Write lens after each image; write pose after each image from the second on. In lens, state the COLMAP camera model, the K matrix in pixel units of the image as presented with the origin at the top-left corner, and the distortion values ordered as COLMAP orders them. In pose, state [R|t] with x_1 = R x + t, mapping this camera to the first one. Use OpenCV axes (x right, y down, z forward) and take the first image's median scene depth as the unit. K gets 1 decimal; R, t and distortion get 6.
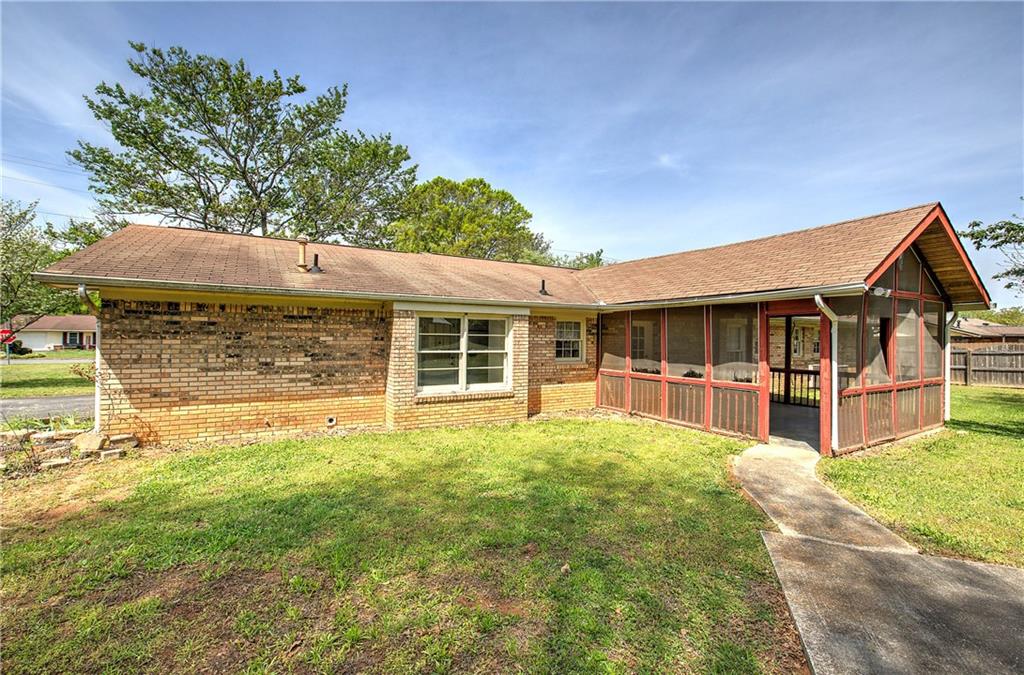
lens RADIAL K [[439.6, 0, 511.9], [0, 439.6, 334.6], [0, 0, 1]] dist [-0.001318, 0.000030]
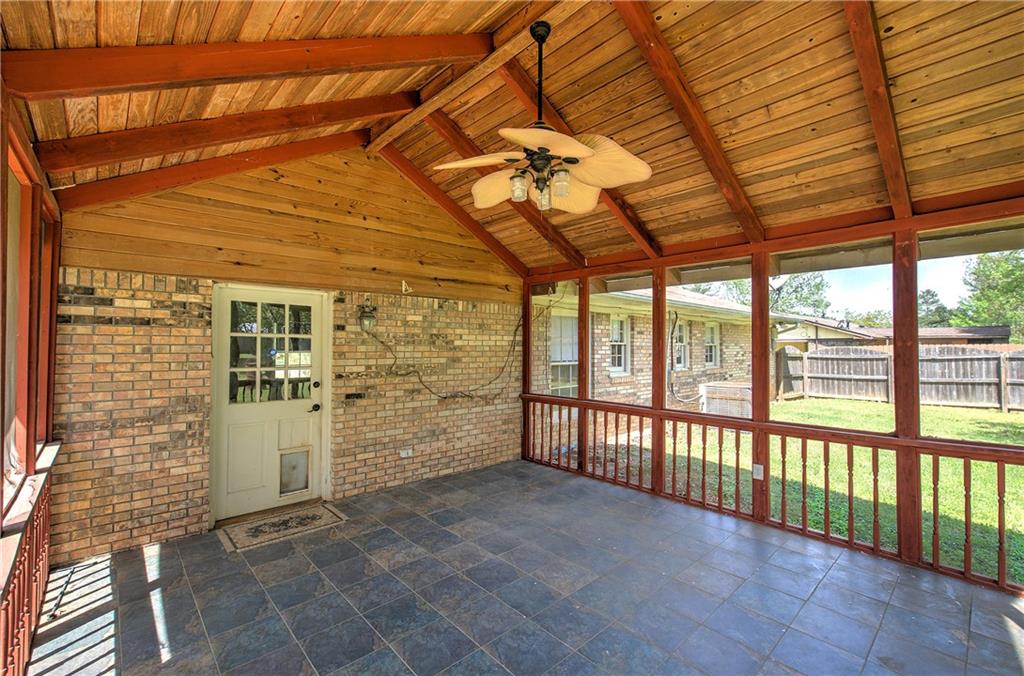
lens RADIAL K [[439.6, 0, 511.9], [0, 439.6, 335.1], [0, 0, 1]] dist [-0.001318, 0.000030]
pose [[0.979627, -0.003551, 0.200794, 0.277979], [0.007029, 0.999837, -0.016610, 0.010285], [-0.200702, 0.017683, 0.979493, 0.421477]]
